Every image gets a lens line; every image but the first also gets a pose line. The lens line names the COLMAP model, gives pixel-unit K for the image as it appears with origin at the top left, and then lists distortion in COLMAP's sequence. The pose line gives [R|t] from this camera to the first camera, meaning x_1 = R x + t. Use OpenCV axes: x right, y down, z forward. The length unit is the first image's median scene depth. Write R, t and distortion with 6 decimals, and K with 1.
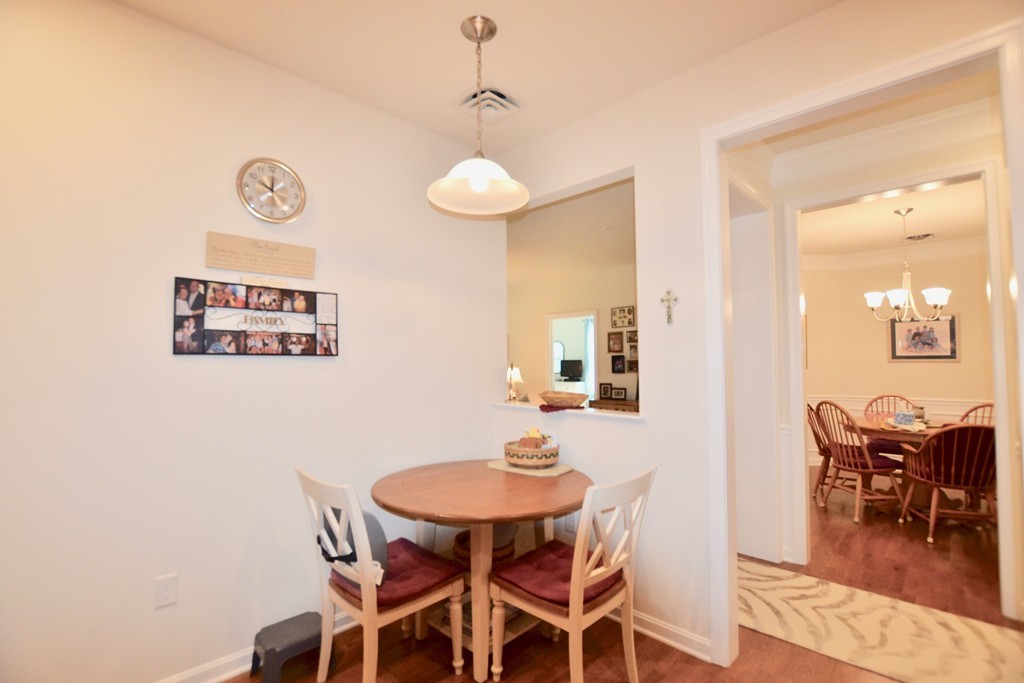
lens RADIAL K [[464.4, 0, 515.3], [0, 464.4, 341.4], [0, 0, 1]] dist [-0.027014, 0.000327]
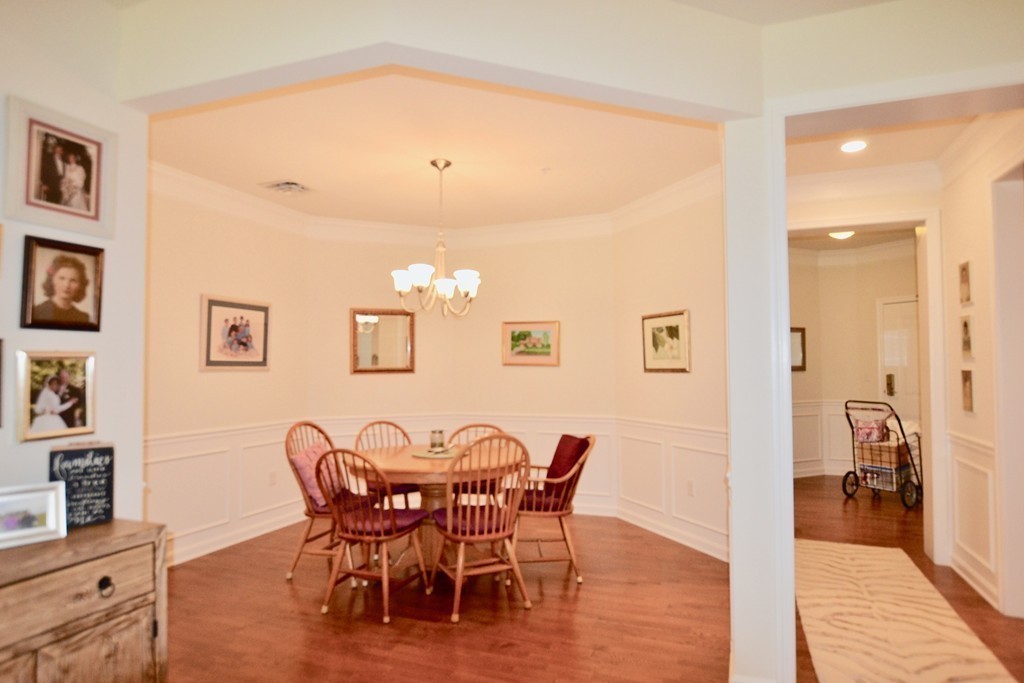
lens RADIAL K [[590.1, 0, 514.0], [0, 590.1, 346.4], [0, 0, 1]] dist [-0.006499, 0.002145]
pose [[-0.396431, 0.039016, 0.917235, -0.032046], [-0.035853, 0.997676, -0.057934, 0.037241], [-0.917364, -0.055852, -0.394111, 0.801194]]
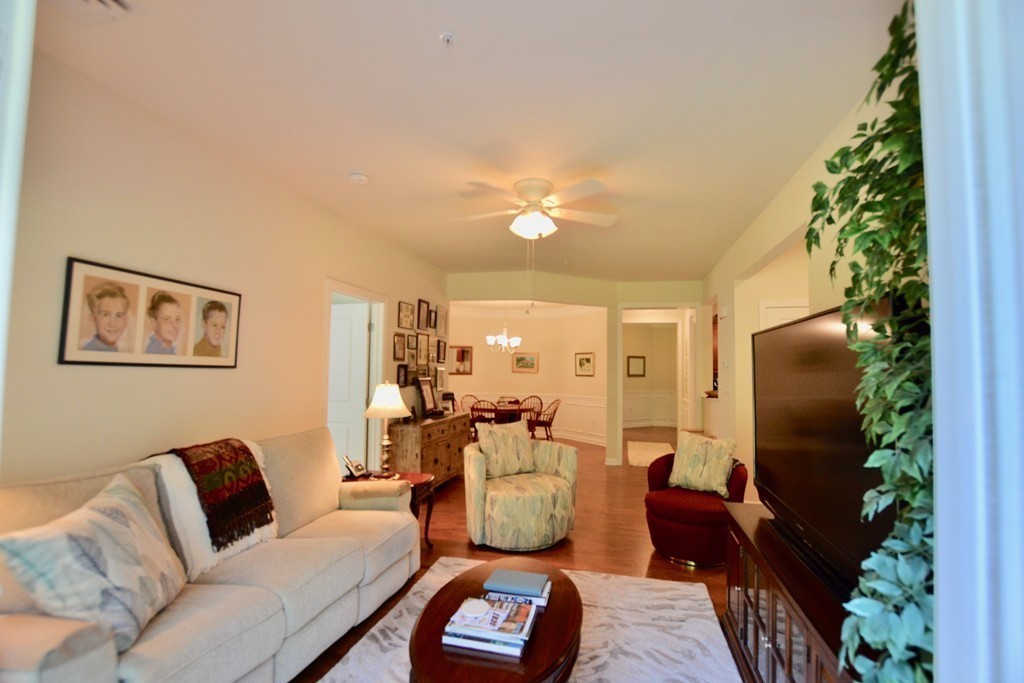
lens RADIAL K [[474.9, 0, 516.3], [0, 474.9, 345.5], [0, 0, 1]] dist [-0.000663, -0.000054]
pose [[-0.525575, 0.041413, 0.849739, -0.561144], [-0.052218, 0.995361, -0.080807, 0.054004], [-0.849143, -0.086842, -0.520974, 1.279271]]
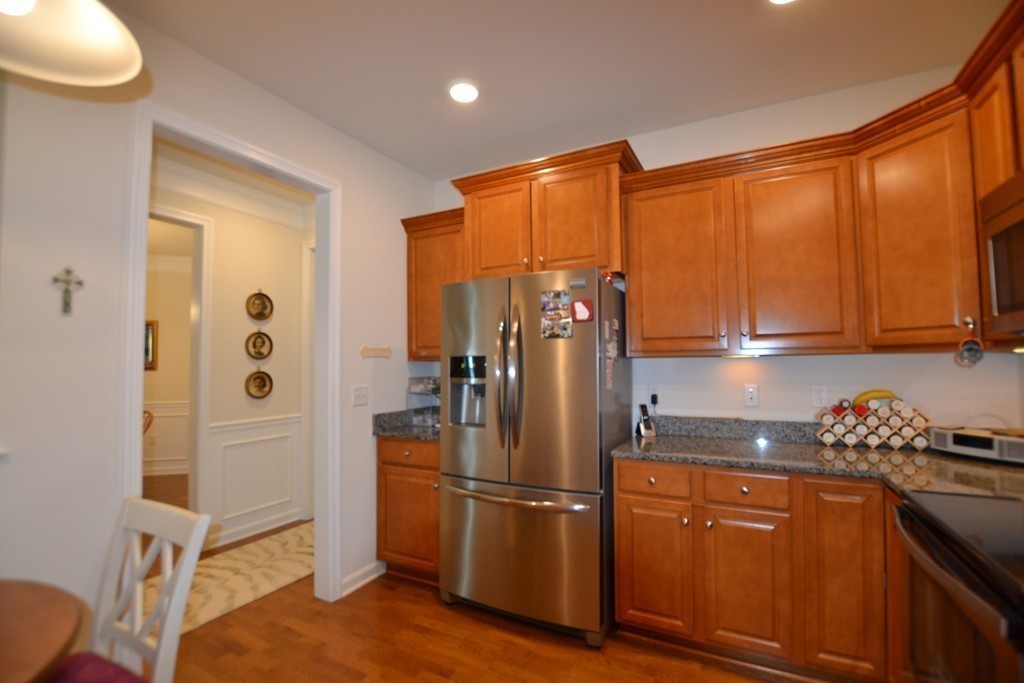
lens RADIAL K [[464.4, 0, 508.8], [0, 464.4, 343.0], [0, 0, 1]] dist [-0.027014, 0.000327]
pose [[-0.296991, 0.049079, 0.953618, -0.196526], [-0.036139, 0.997385, -0.062586, 0.009739], [-0.954196, -0.053050, -0.294440, 0.189854]]
